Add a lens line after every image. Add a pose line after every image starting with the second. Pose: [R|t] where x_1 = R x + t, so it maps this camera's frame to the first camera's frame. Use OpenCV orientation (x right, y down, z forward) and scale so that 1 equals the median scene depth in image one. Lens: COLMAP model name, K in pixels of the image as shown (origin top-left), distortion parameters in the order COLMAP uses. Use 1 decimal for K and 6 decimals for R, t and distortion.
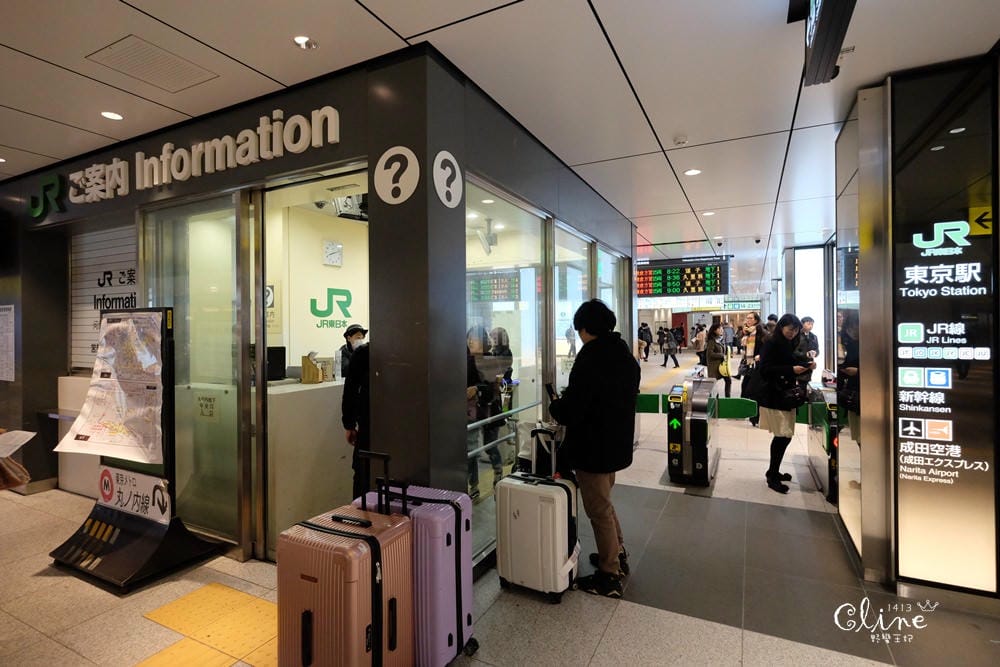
lens RADIAL K [[494.7, 0, 500.0], [0, 494.7, 333.5], [0, 0, 1]] dist [0.003108, 0.000495]
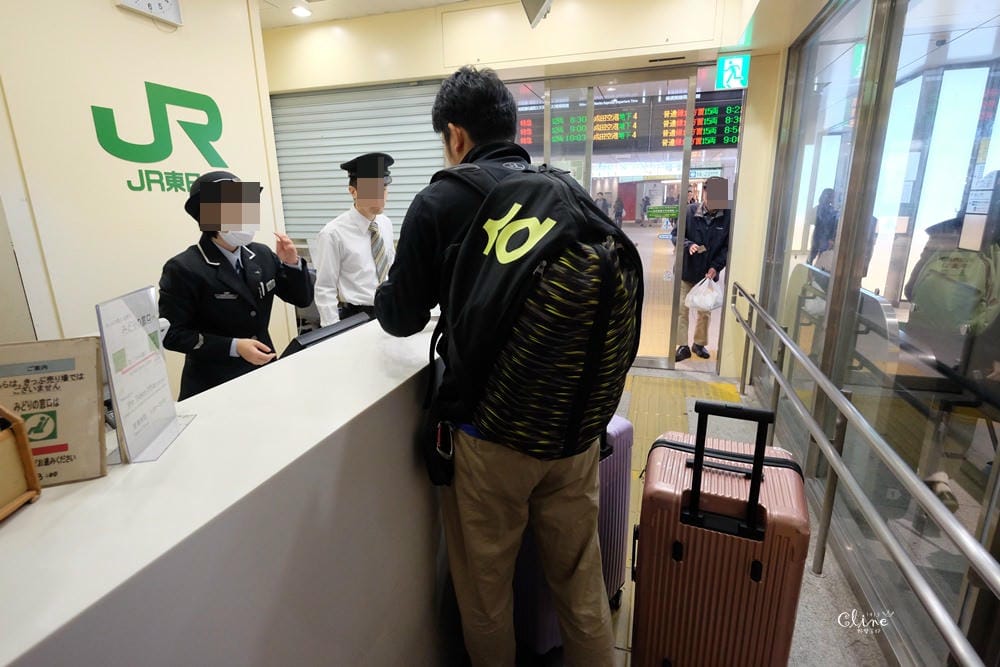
lens RADIAL K [[494.7, 0, 500.0], [0, 494.7, 333.5], [0, 0, 1]] dist [0.003108, 0.000495]
pose [[0.988597, -0.044973, 0.143712, -0.139593], [0.007974, 0.968656, 0.248278, 0.002080], [-0.150373, -0.244301, 0.957969, 0.533357]]
